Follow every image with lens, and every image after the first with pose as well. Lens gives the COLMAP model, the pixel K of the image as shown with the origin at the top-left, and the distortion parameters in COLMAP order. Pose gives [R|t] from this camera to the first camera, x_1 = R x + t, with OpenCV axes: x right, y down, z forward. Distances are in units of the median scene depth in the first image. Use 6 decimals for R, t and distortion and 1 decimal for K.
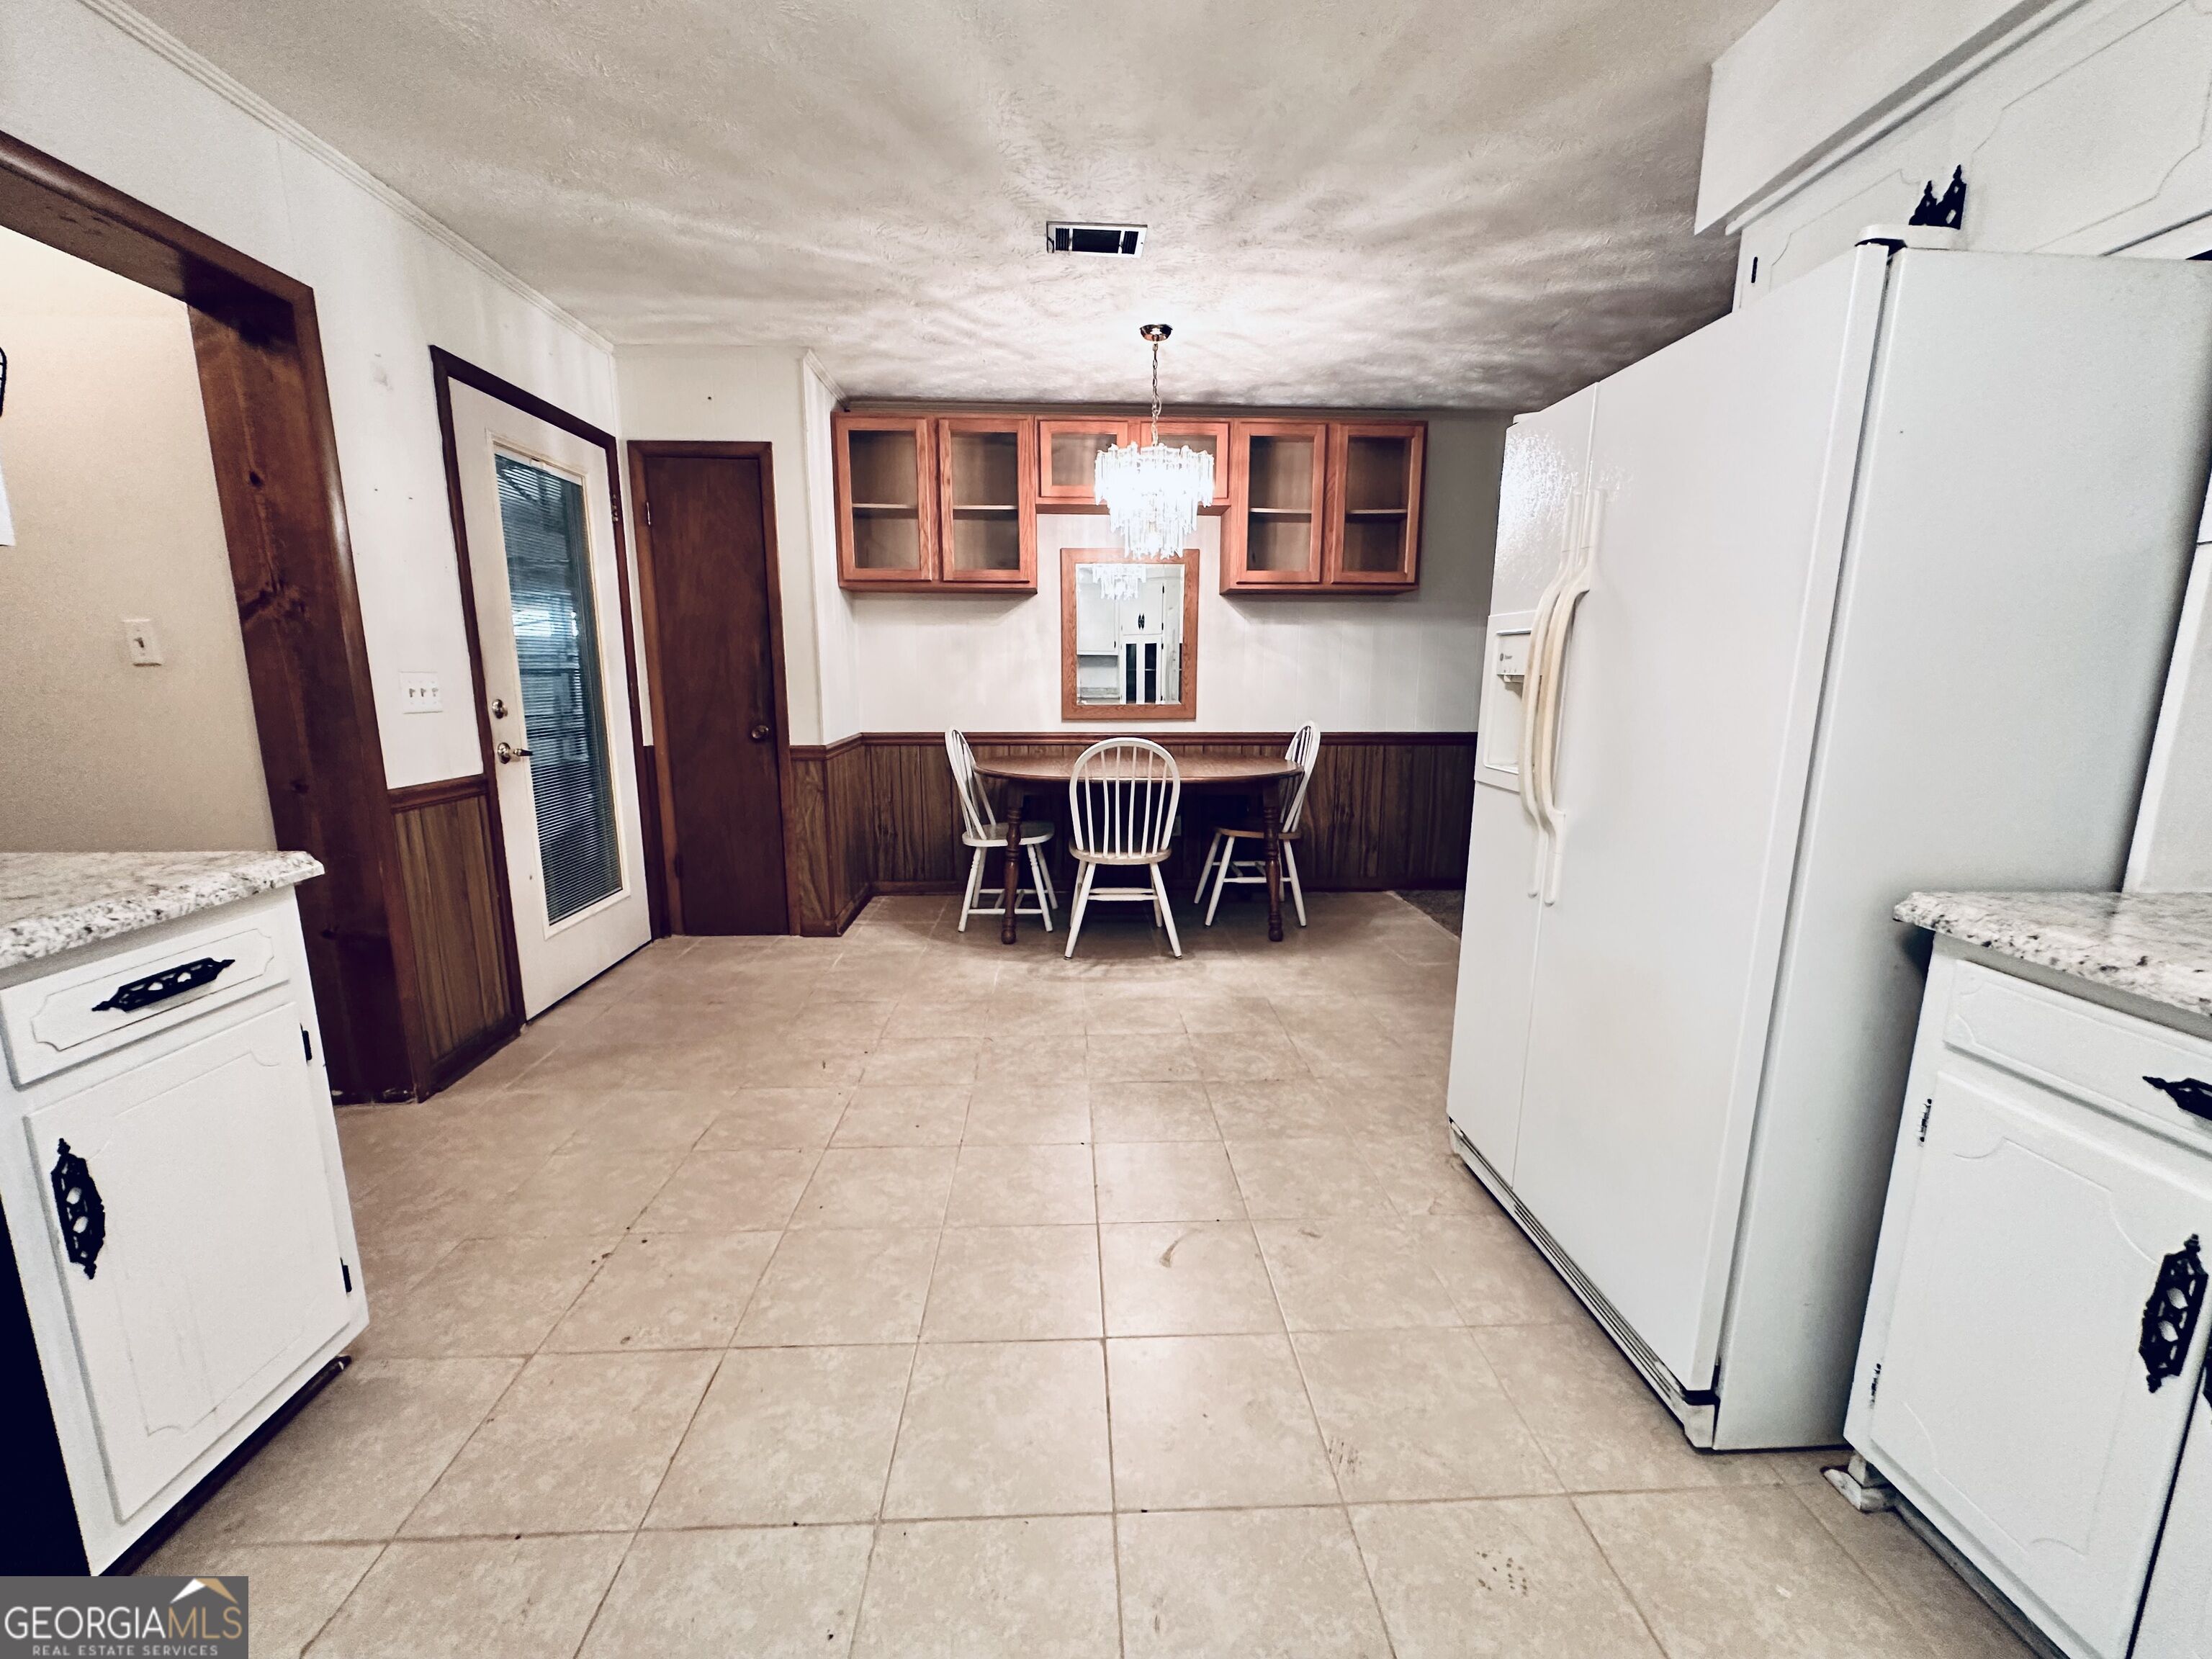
lens RADIAL K [[896.6, 0, 1106.0], [0, 896.6, 829.5], [0, 0, 1]] dist [-0.002752, -0.000207]
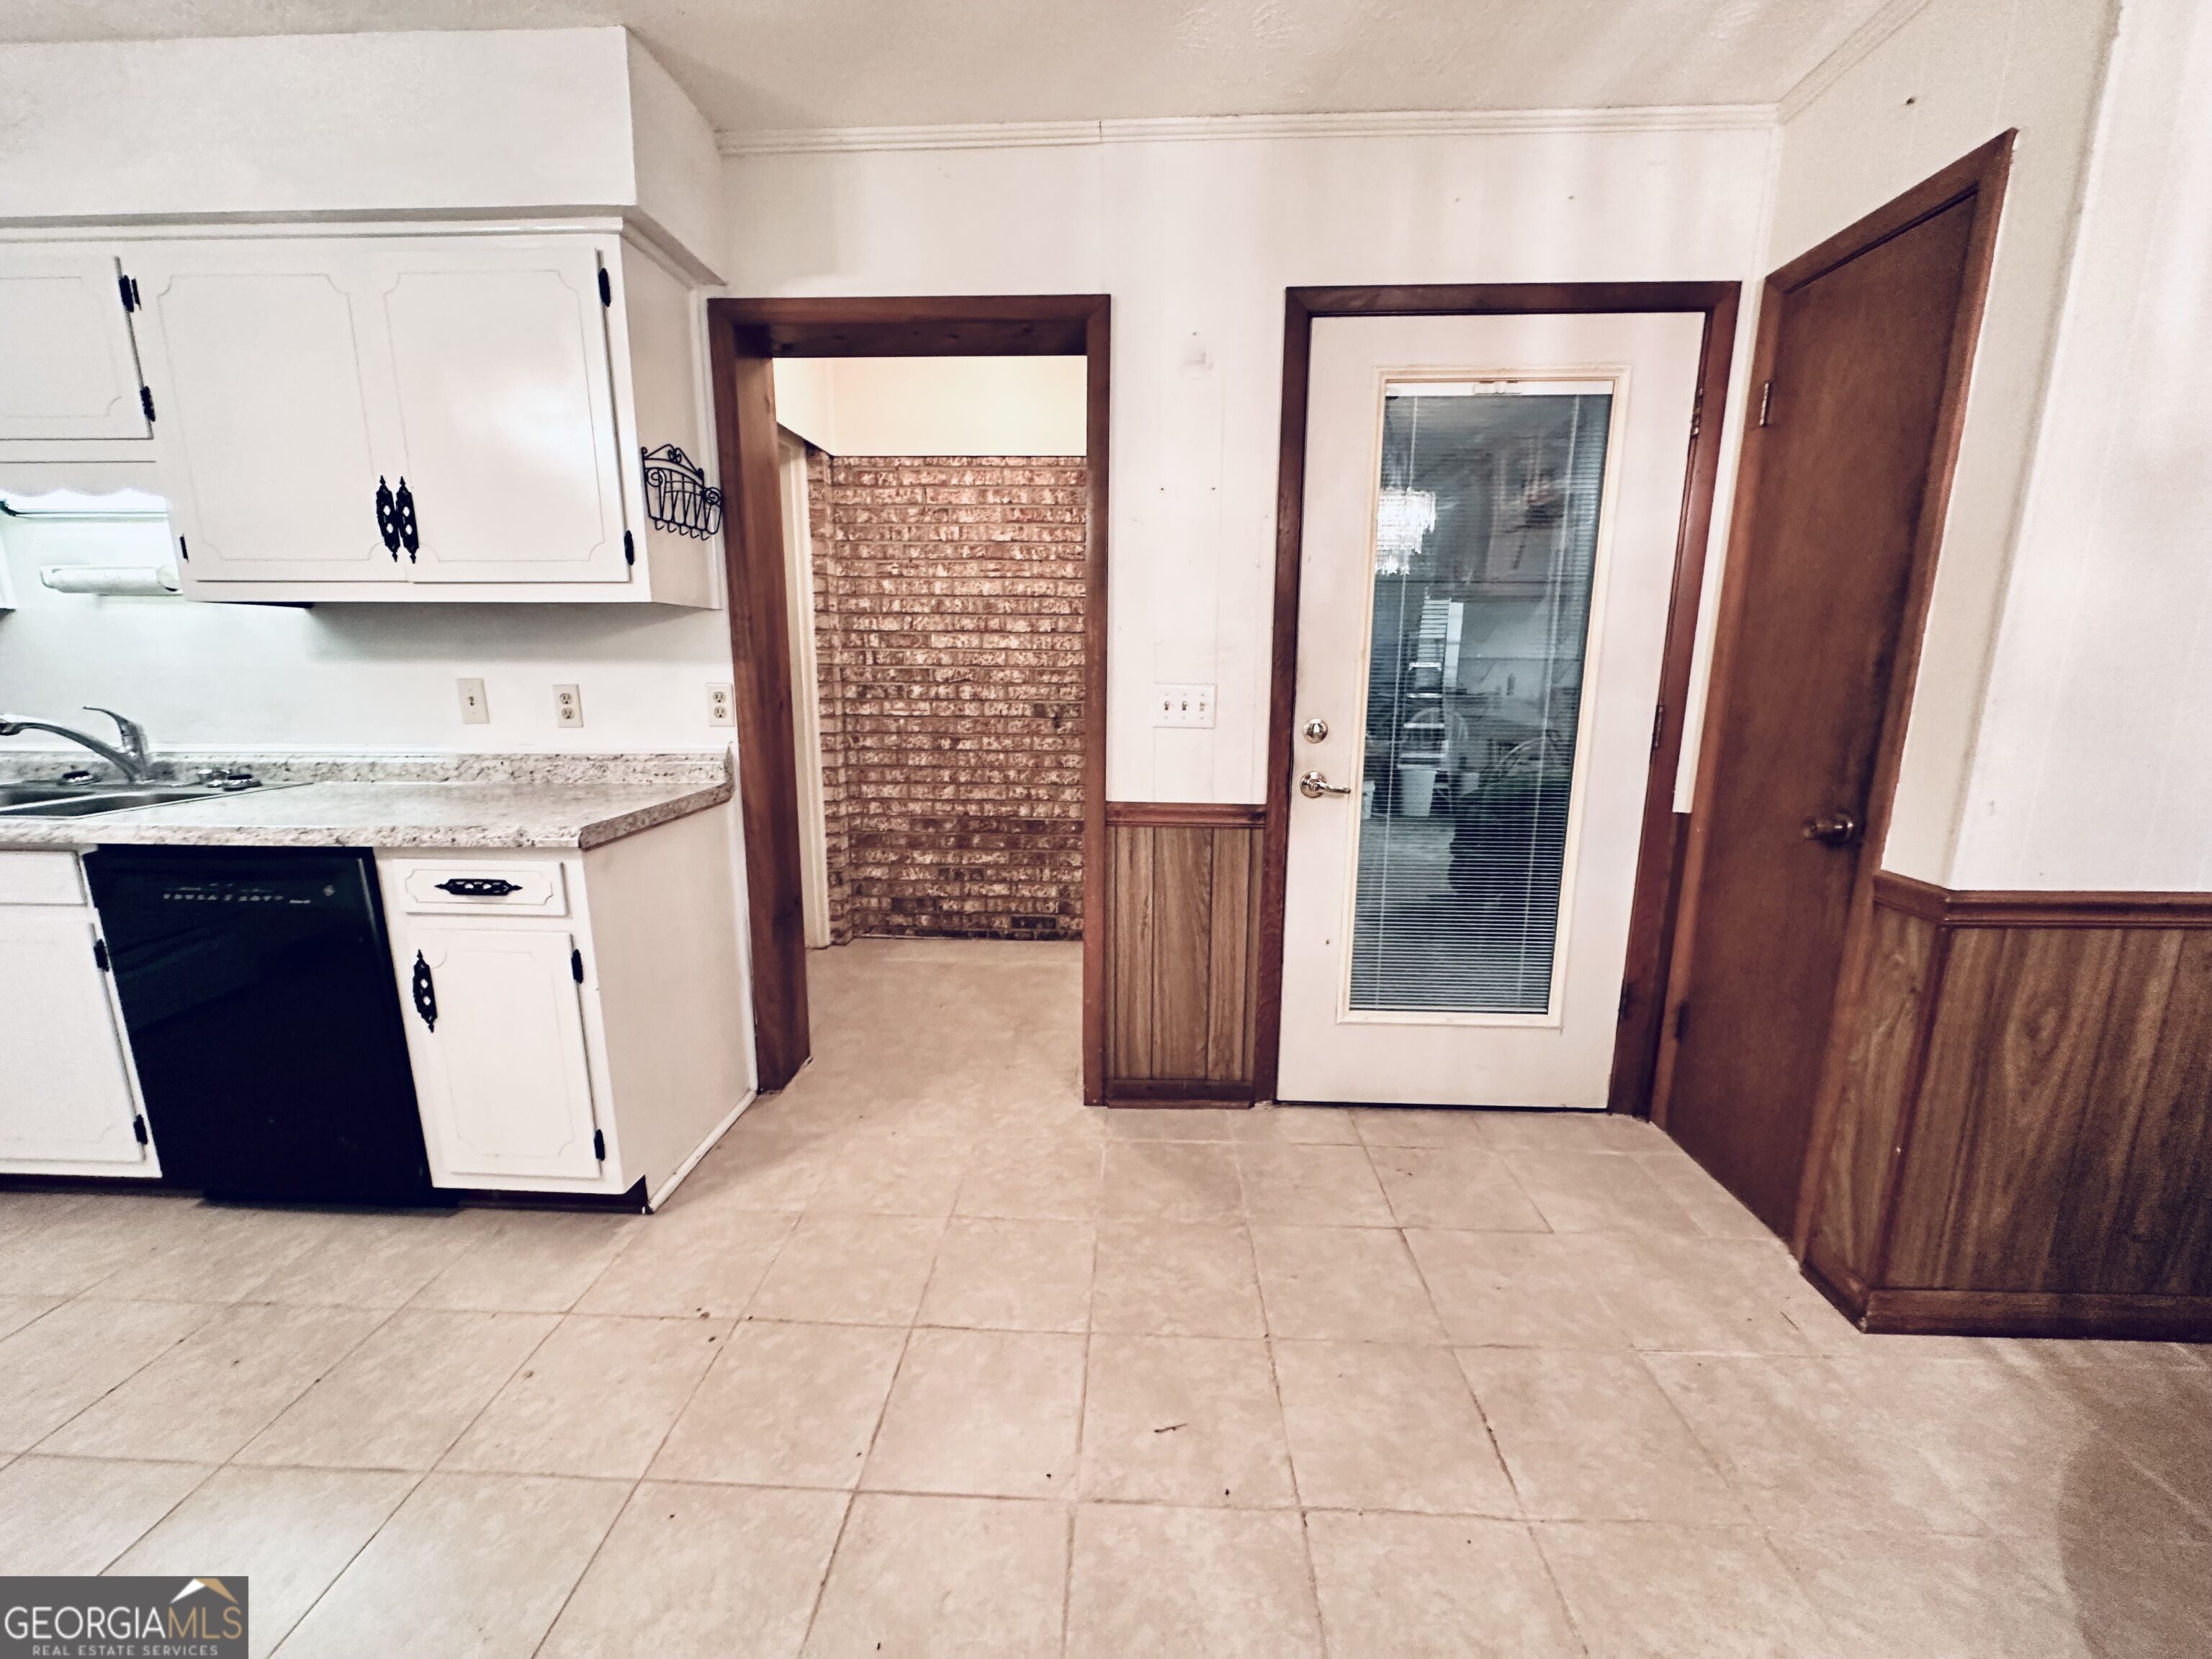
lens RADIAL K [[879.3, 0, 1095.3], [0, 879.3, 830.7], [0, 0, 1]] dist [-0.001433, 0.000096]
pose [[-0.089383, 0.193206, -0.977078, 0.139912], [-0.182698, 0.961179, 0.206775, -0.188975], [0.979098, 0.196992, -0.050615, 0.925196]]
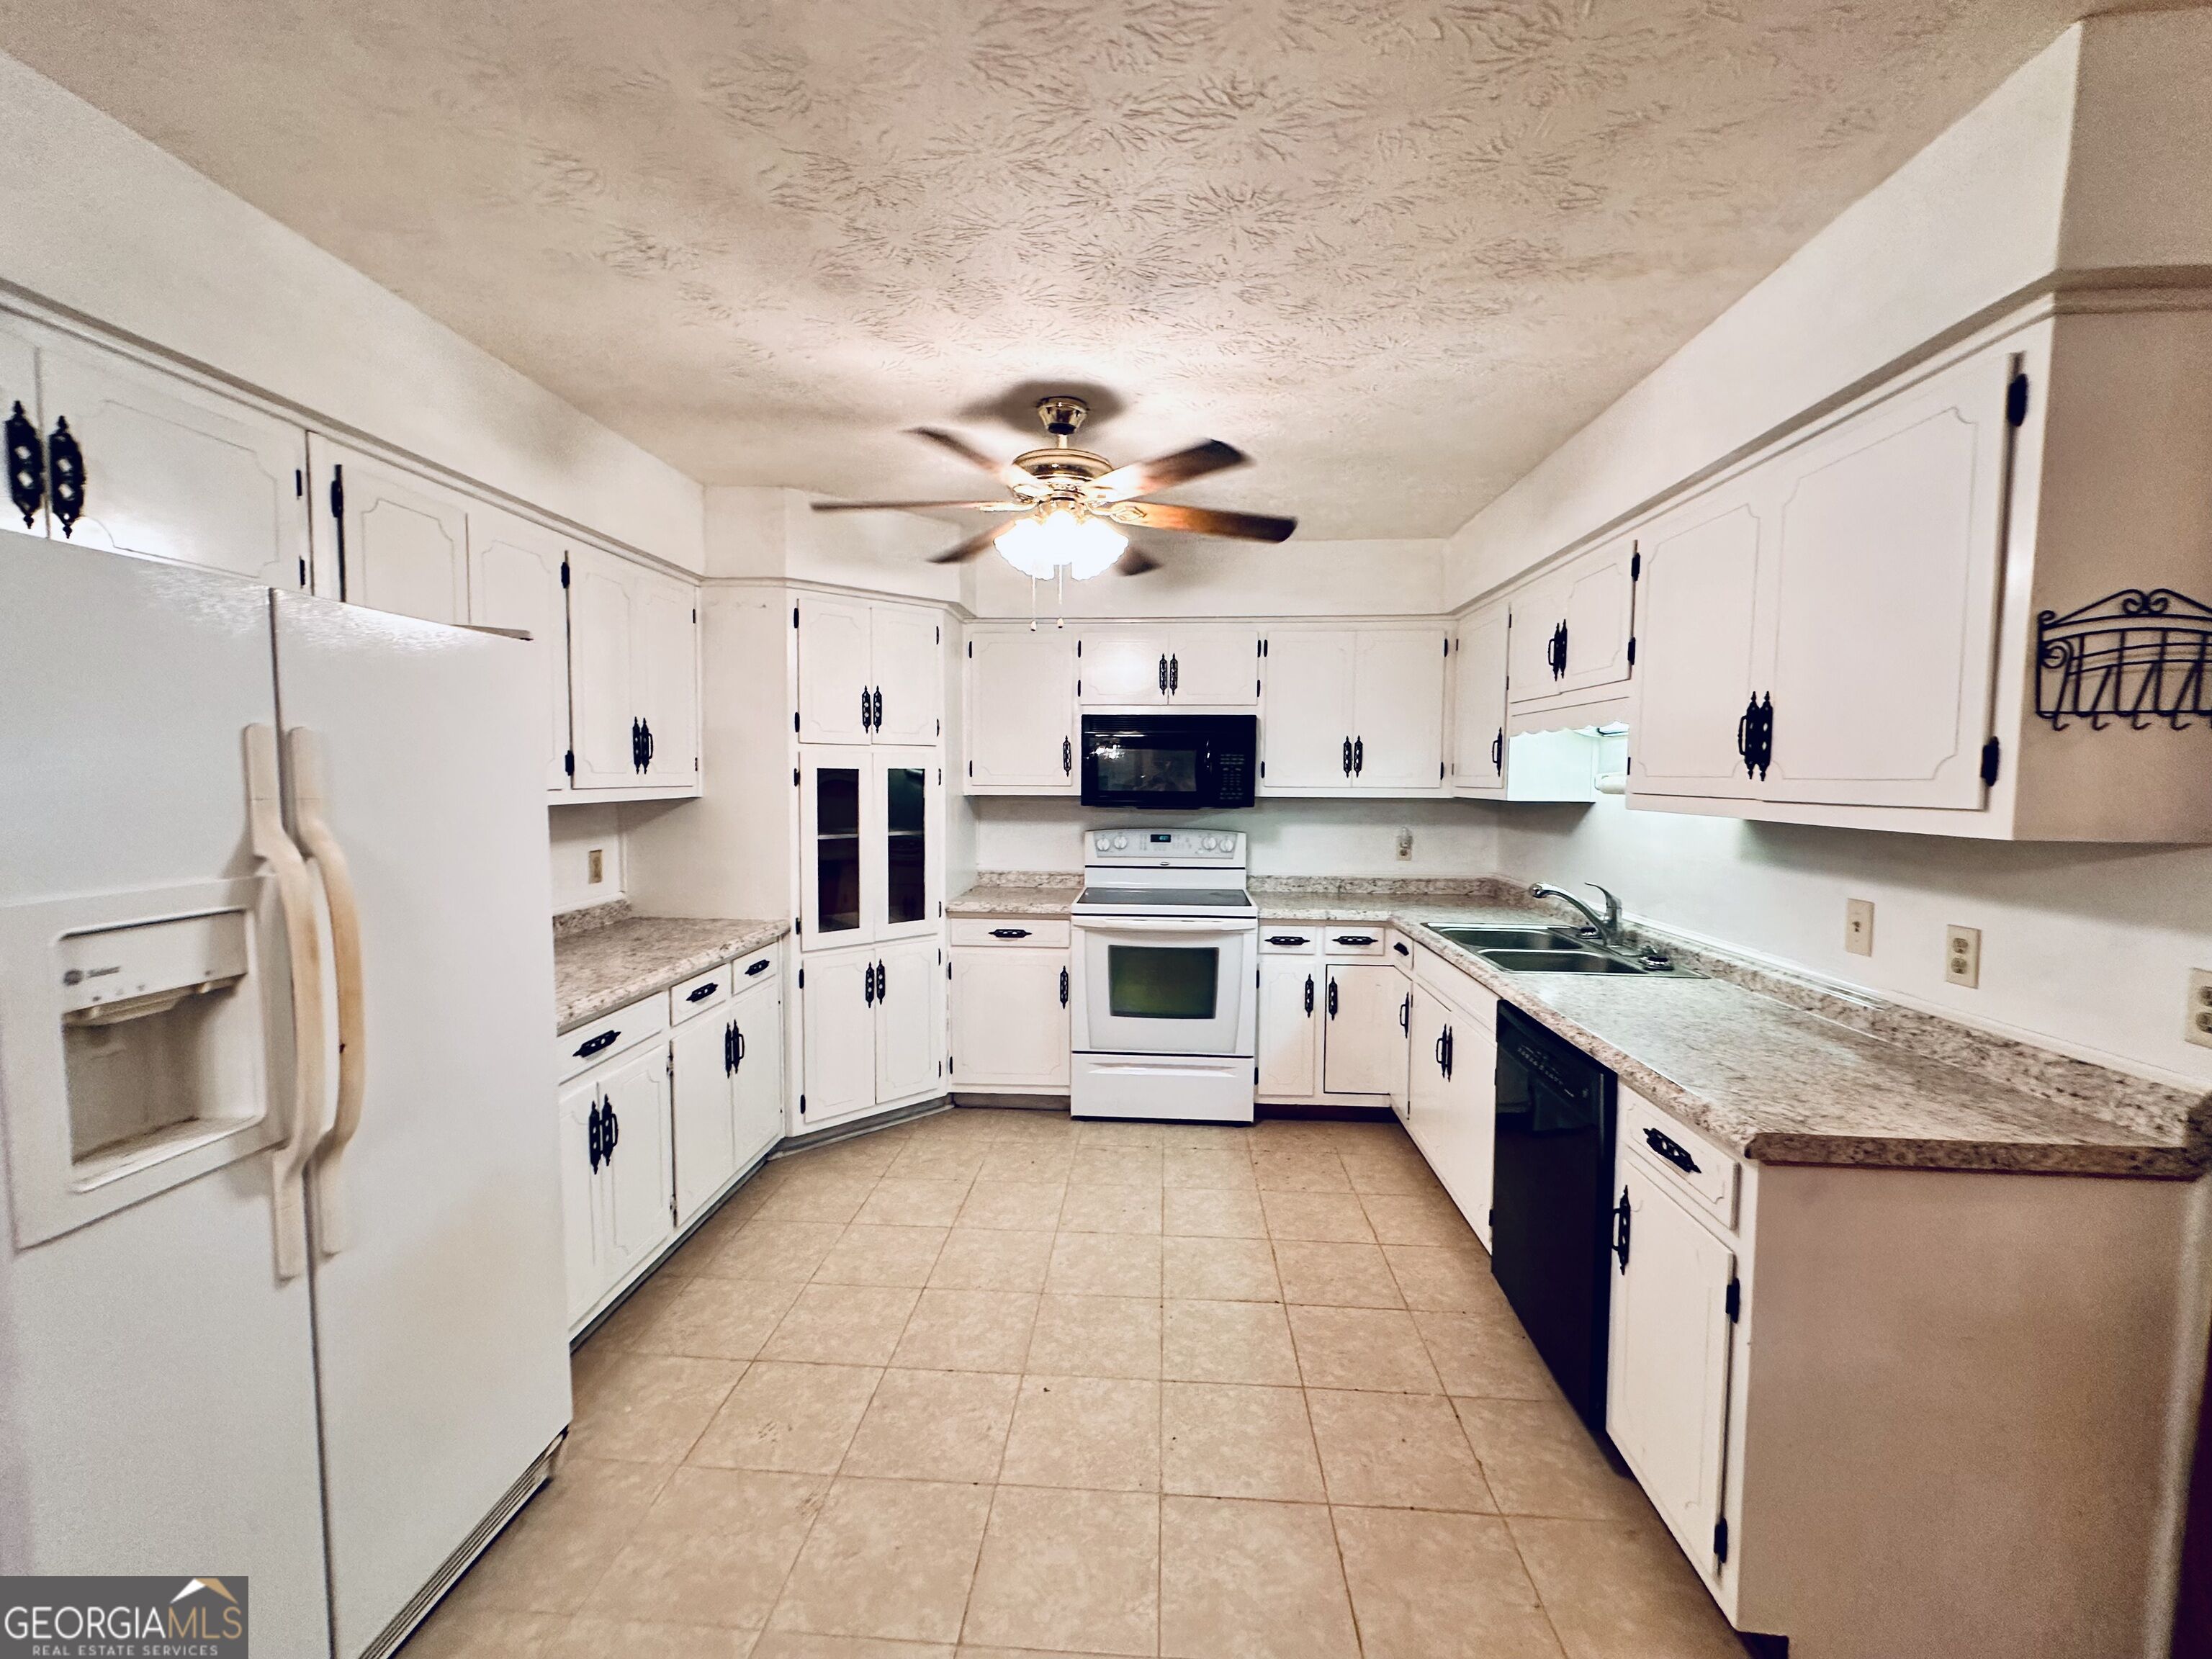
lens RADIAL K [[886.6, 0, 1101.4], [0, 886.6, 829.9], [0, 0, 1]] dist [-0.003014, -0.000242]
pose [[-0.993177, -0.016136, 0.115491, -0.146184], [0.012351, 0.970254, 0.241772, -0.282134], [-0.115957, 0.241549, -0.963436, 1.008334]]
